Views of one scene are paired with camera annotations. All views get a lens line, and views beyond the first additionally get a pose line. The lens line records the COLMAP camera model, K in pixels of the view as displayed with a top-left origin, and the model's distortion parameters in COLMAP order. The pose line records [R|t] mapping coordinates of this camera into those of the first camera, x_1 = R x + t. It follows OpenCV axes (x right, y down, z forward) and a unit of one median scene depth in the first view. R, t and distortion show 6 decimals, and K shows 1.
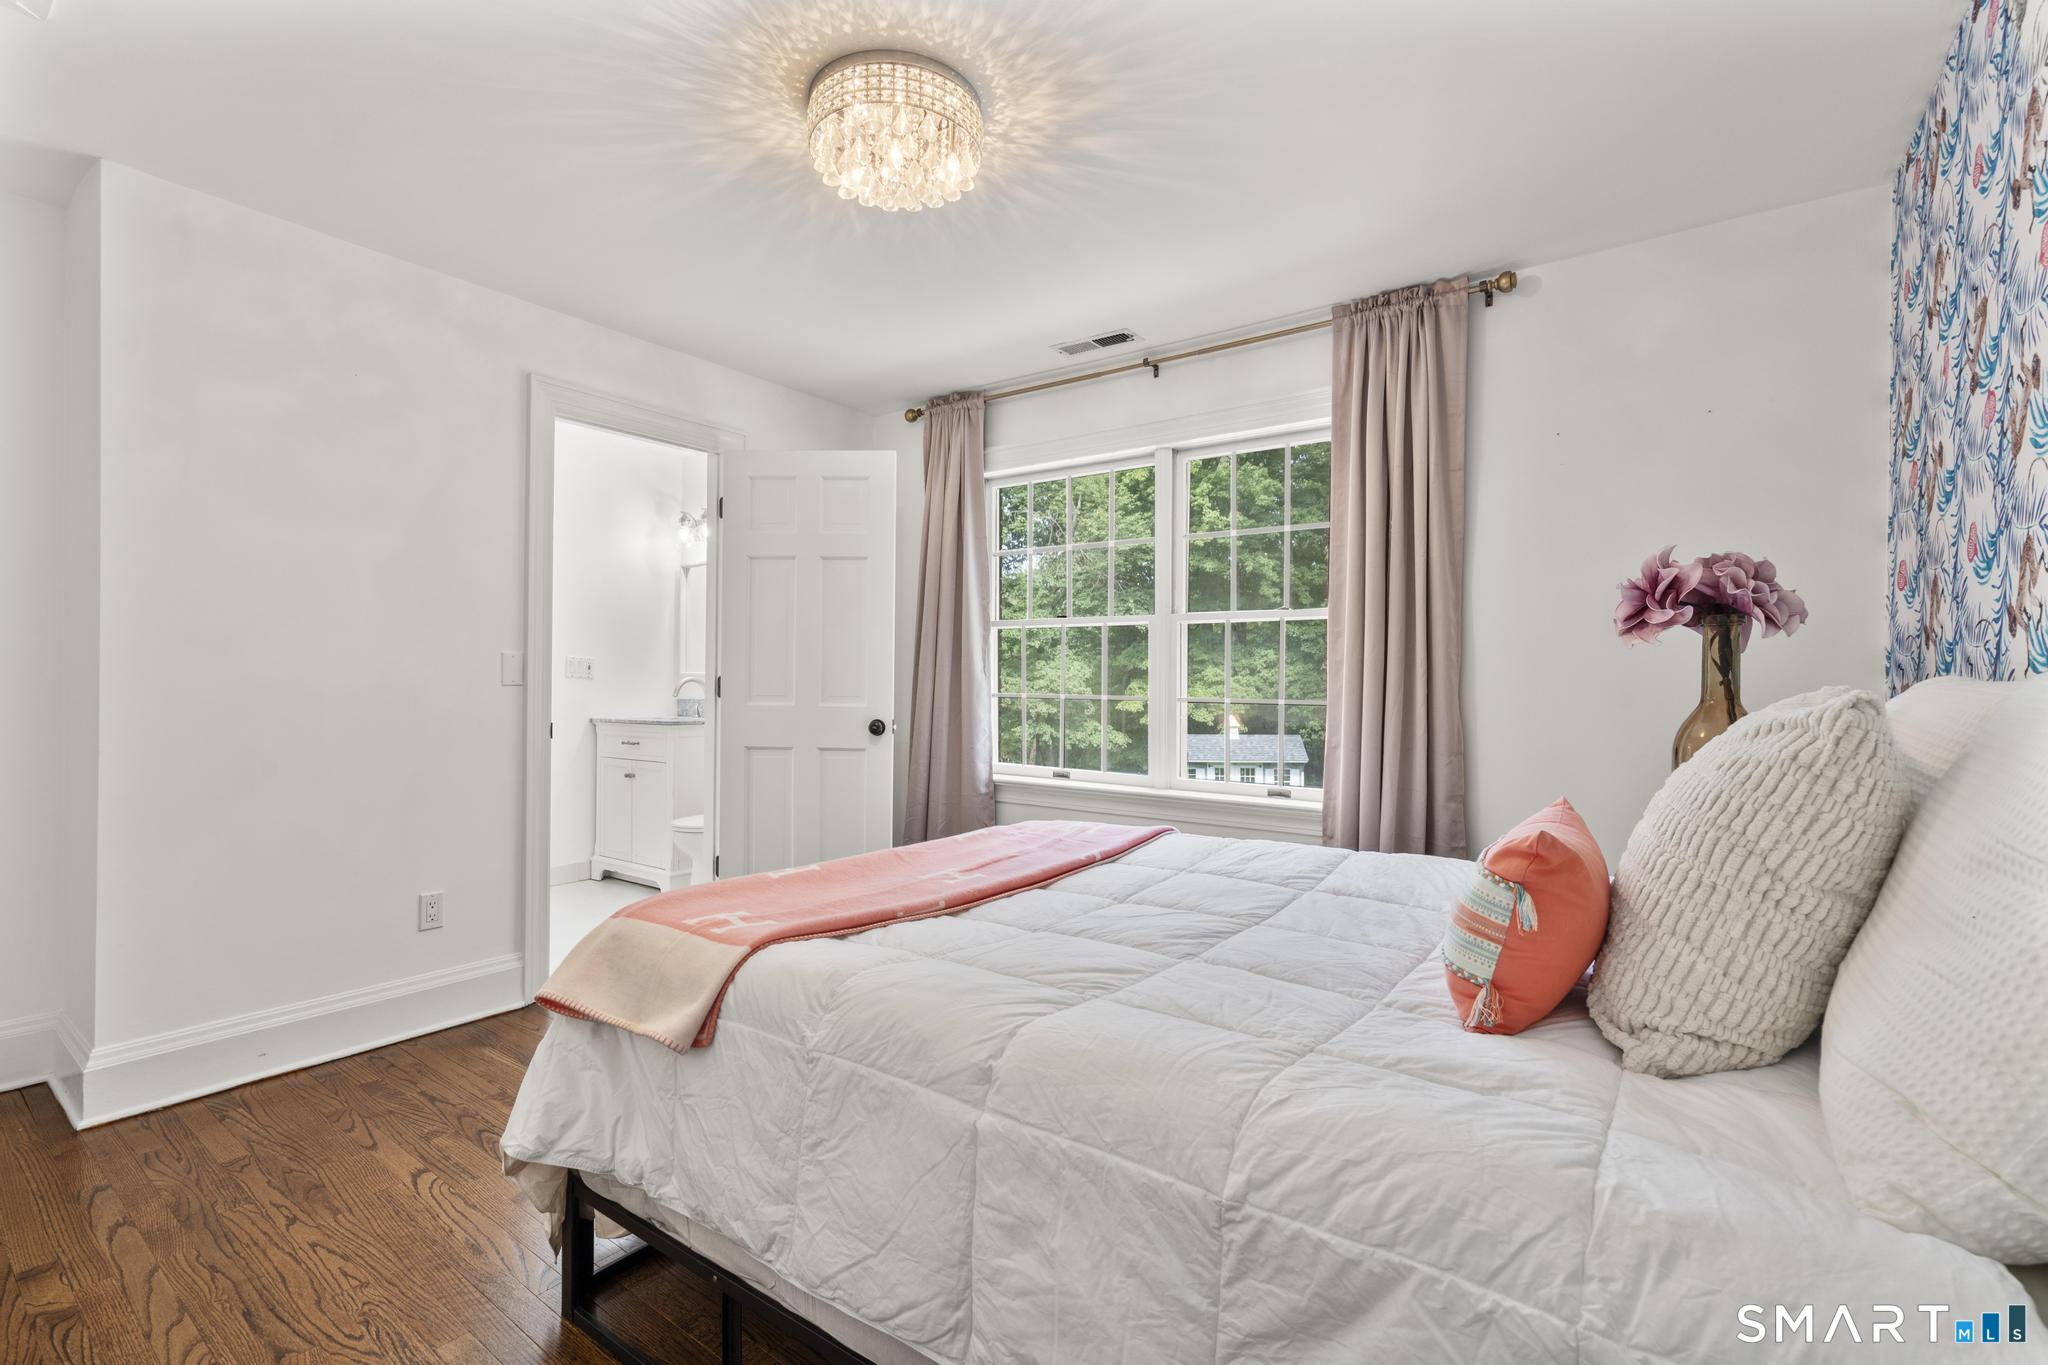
lens RADIAL K [[937.5, 0, 1019.6], [0, 937.5, 675.7], [0, 0, 1]] dist [0.000164, 0.000168]
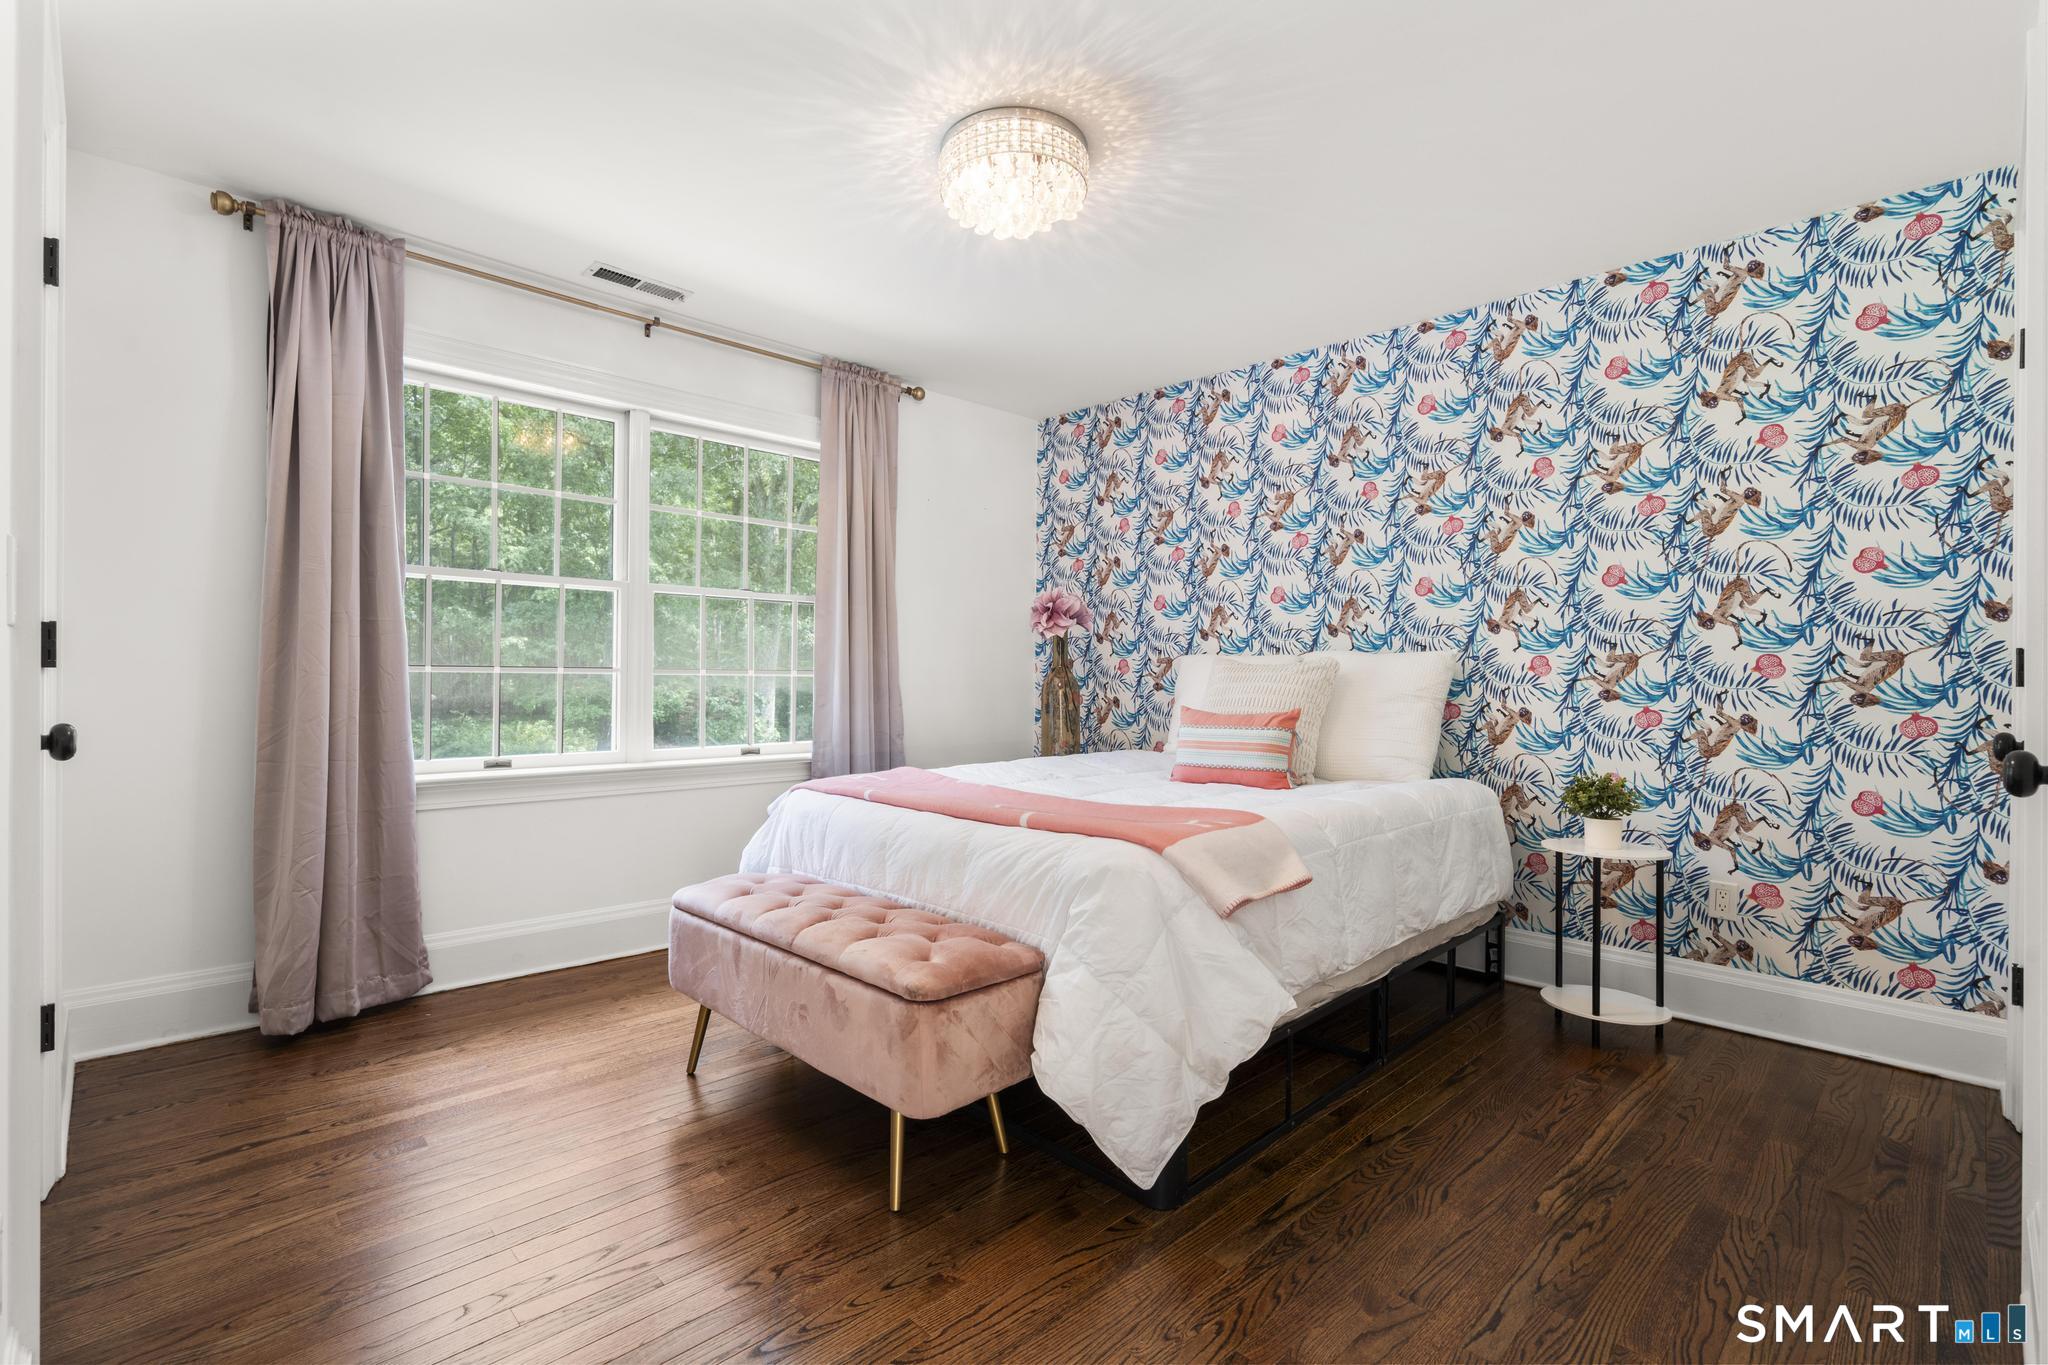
lens RADIAL K [[937.5, 0, 1013.7], [0, 937.5, 684.6], [0, 0, 1]] dist [0.000164, 0.000168]
pose [[0.165399, -0.007889, 0.986195, -0.738673], [-0.007550, 0.999929, 0.009265, 0.027909], [-0.986198, -0.008978, 0.165328, 0.458646]]
